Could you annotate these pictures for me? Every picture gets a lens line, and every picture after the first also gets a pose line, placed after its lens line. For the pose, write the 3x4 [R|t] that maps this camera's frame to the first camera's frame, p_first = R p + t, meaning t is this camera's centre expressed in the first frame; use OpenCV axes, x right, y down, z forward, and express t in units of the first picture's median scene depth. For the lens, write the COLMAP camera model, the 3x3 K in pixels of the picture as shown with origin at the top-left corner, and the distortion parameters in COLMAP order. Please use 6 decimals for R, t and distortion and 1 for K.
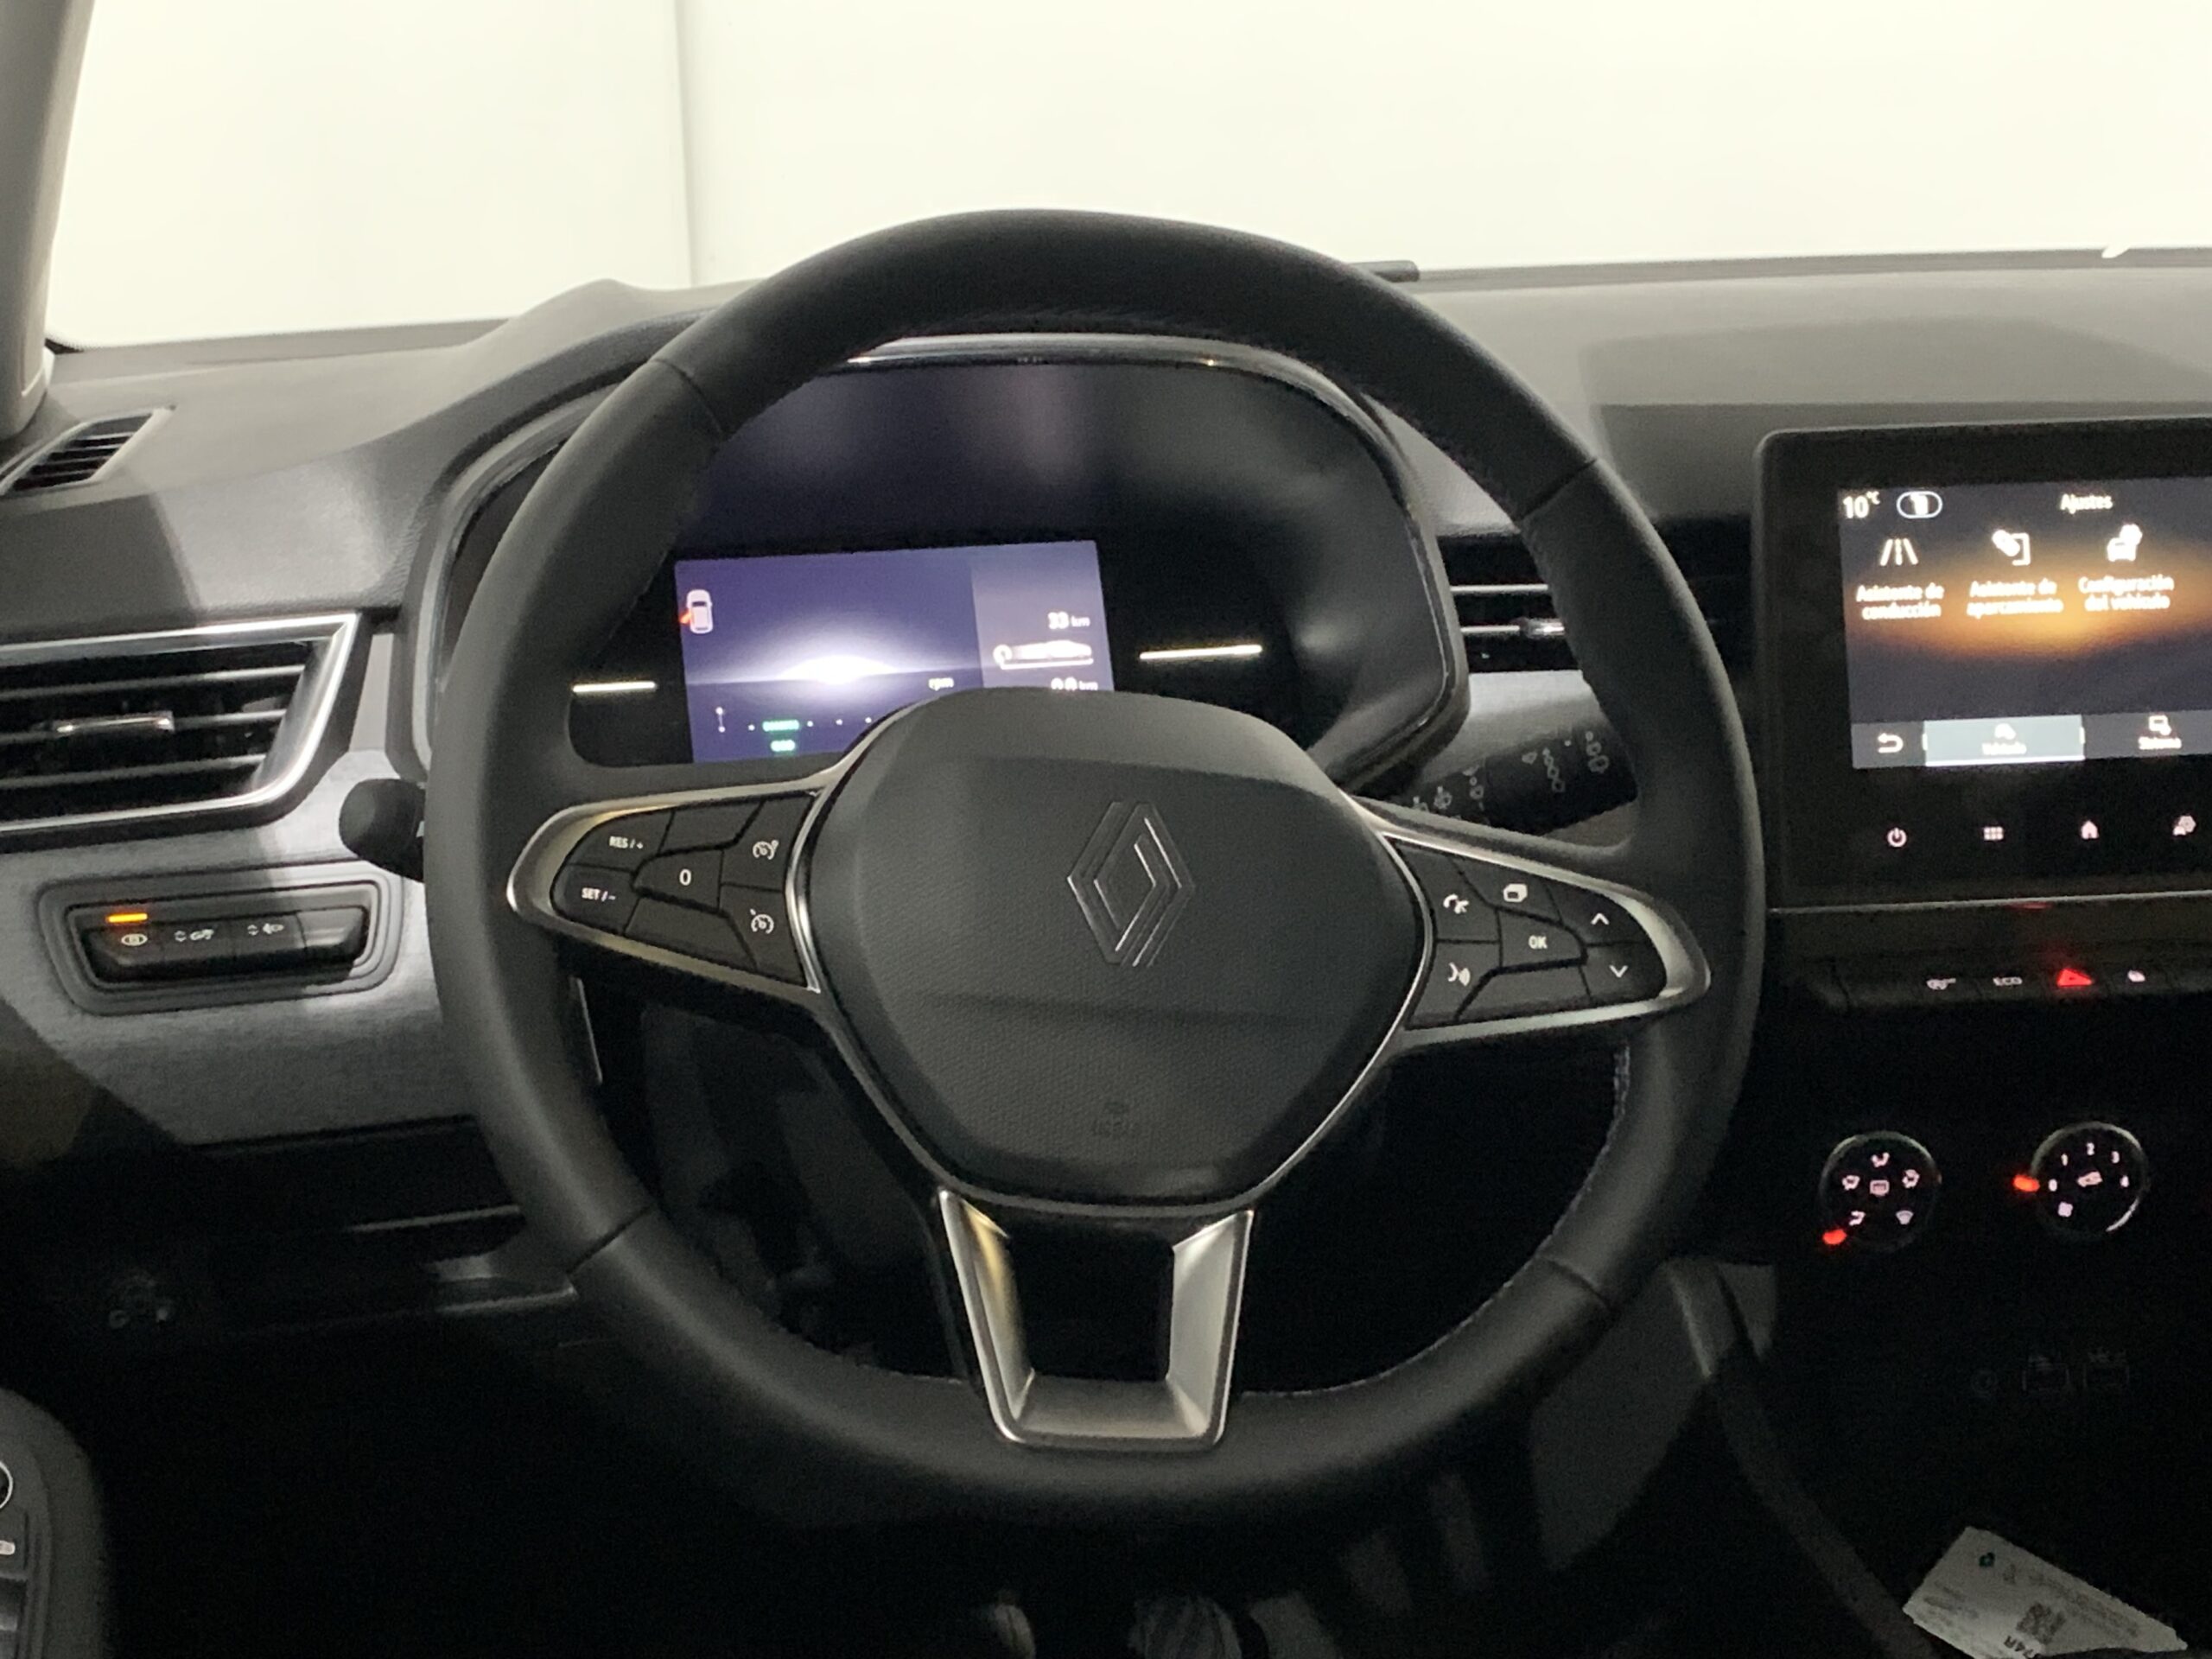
lens RADIAL K [[3299.0, 0, 1104.6], [0, 3299.0, 840.2], [0, 0, 1]] dist [0.077955, 0.000000]
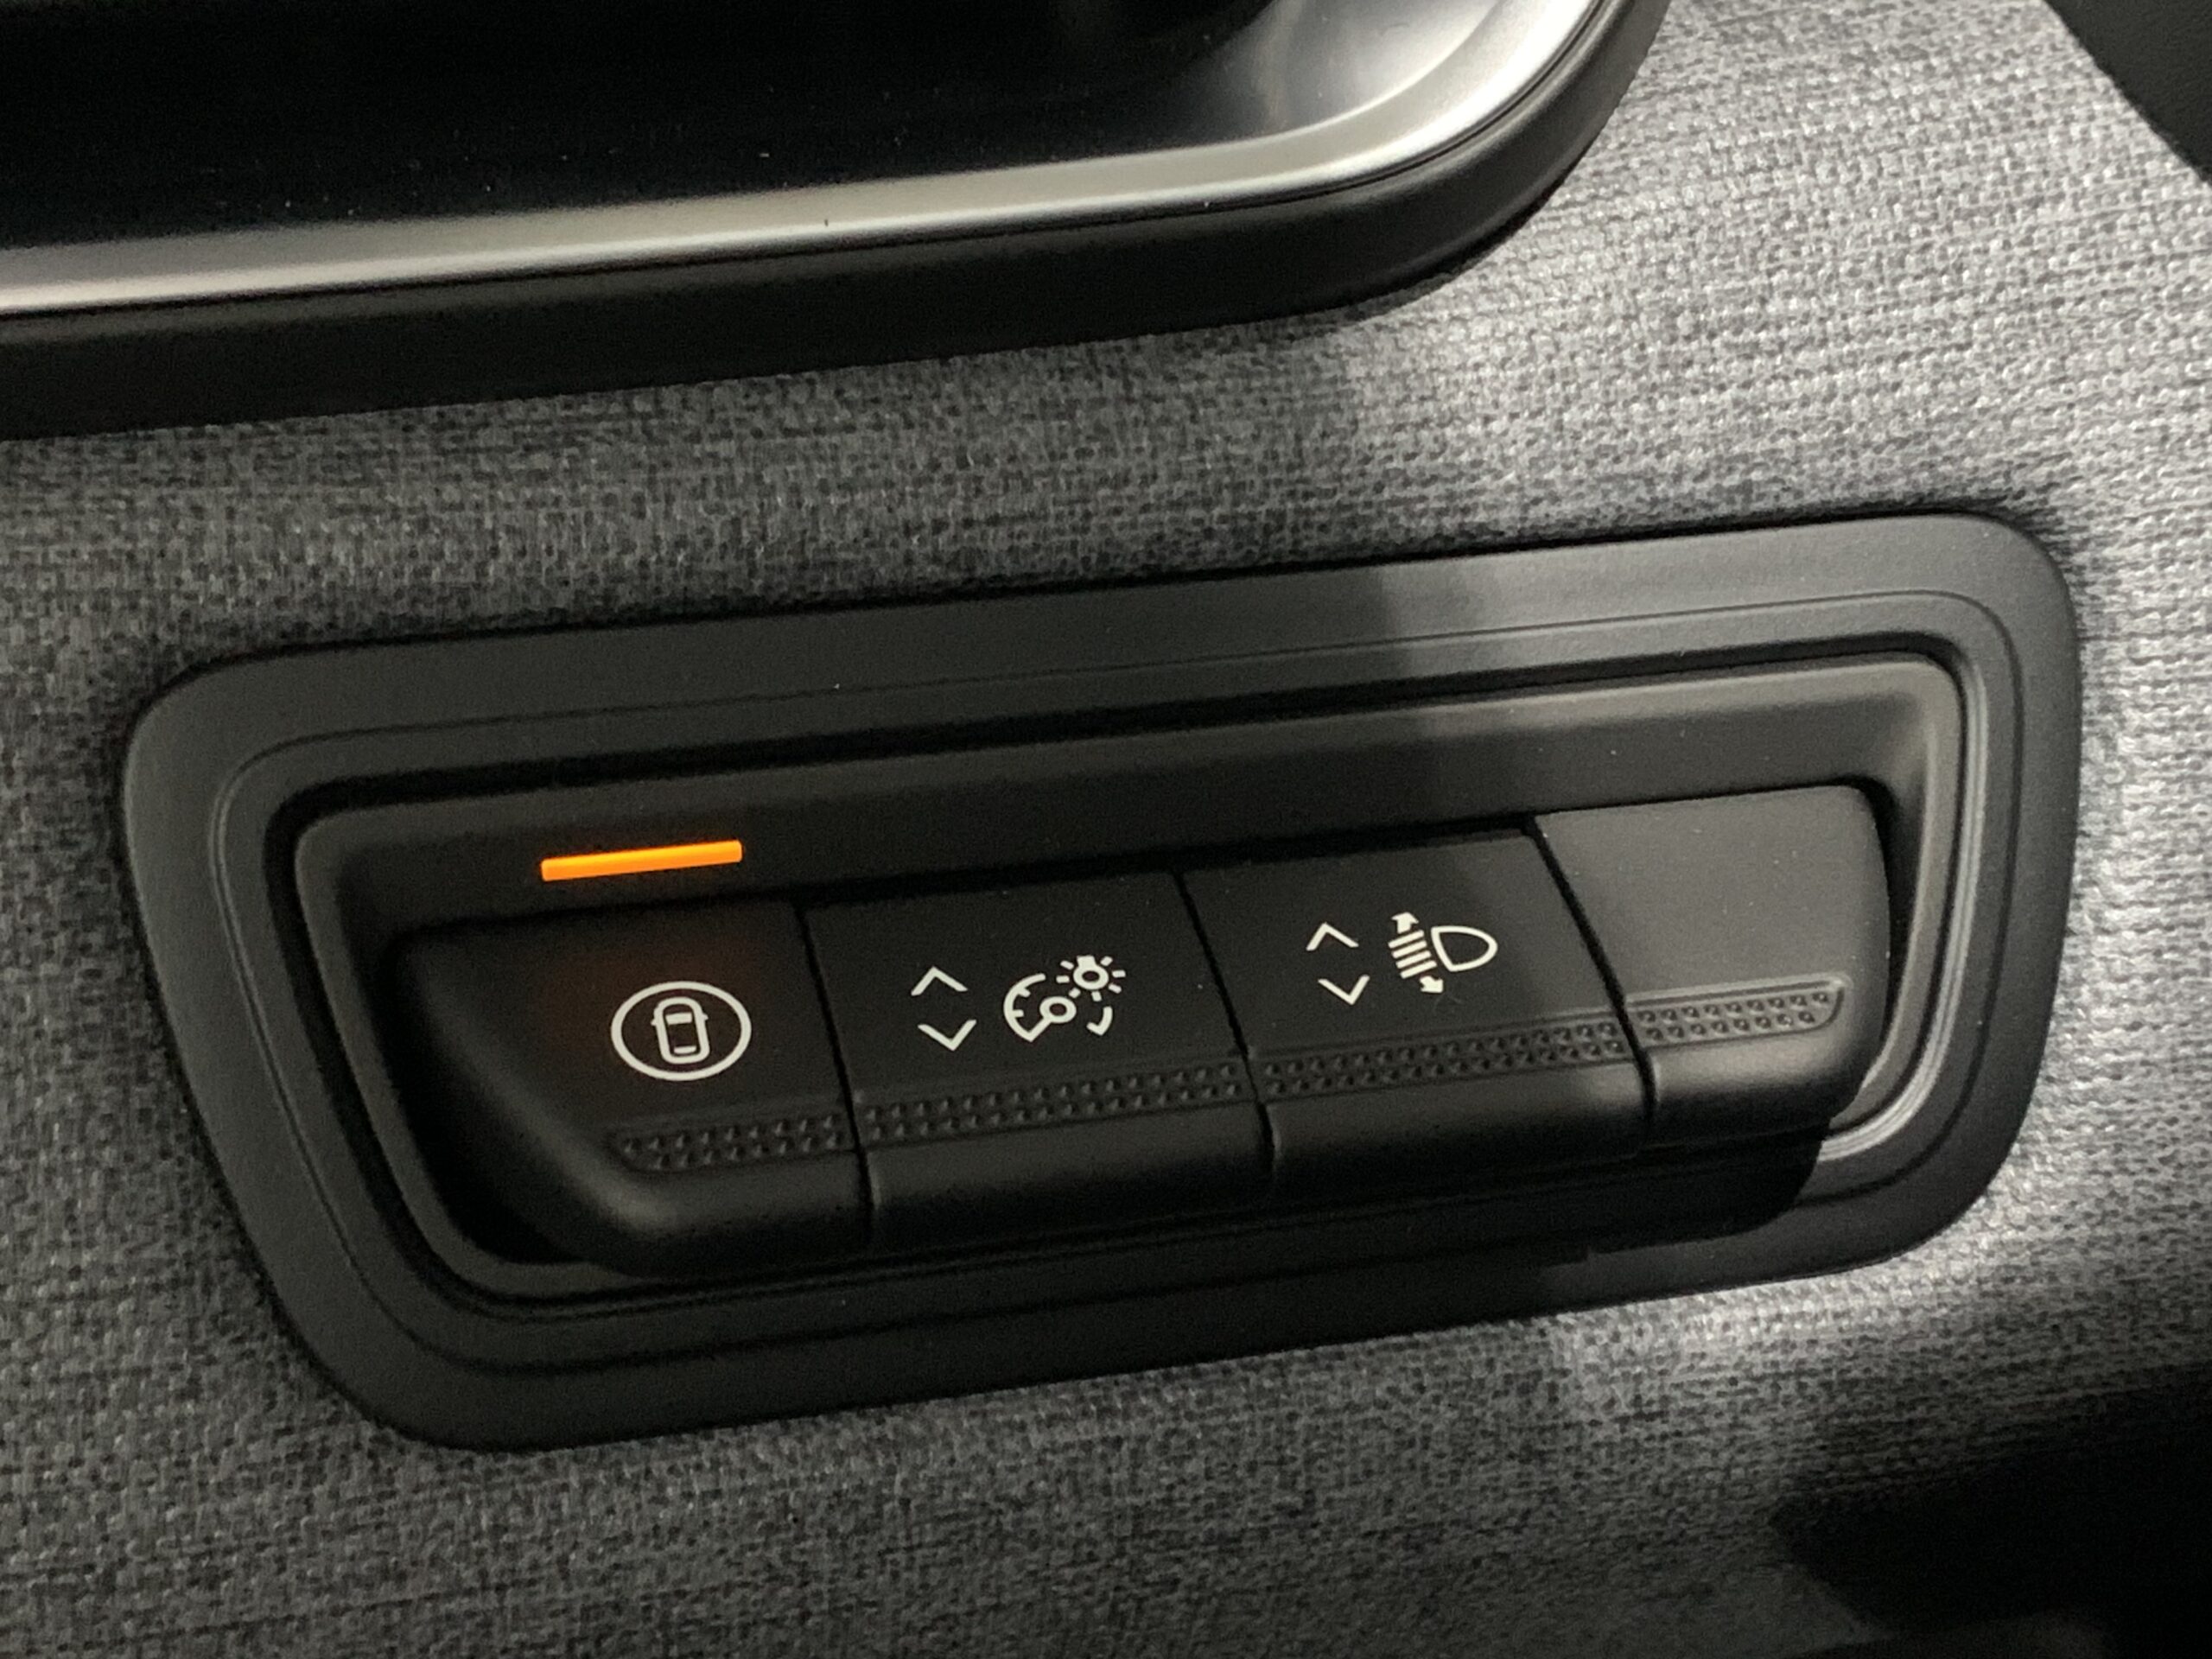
lens RADIAL K [[3299.0, 0, 1107.2], [0, 3299.0, 829.5], [0, 0, 1]] dist [0.077955, 0.000000]
pose [[0.989555, 0.091010, -0.111794, -0.250653], [-0.053834, 0.952710, 0.299073, -0.030168], [0.133726, -0.289931, 0.947659, 0.839686]]
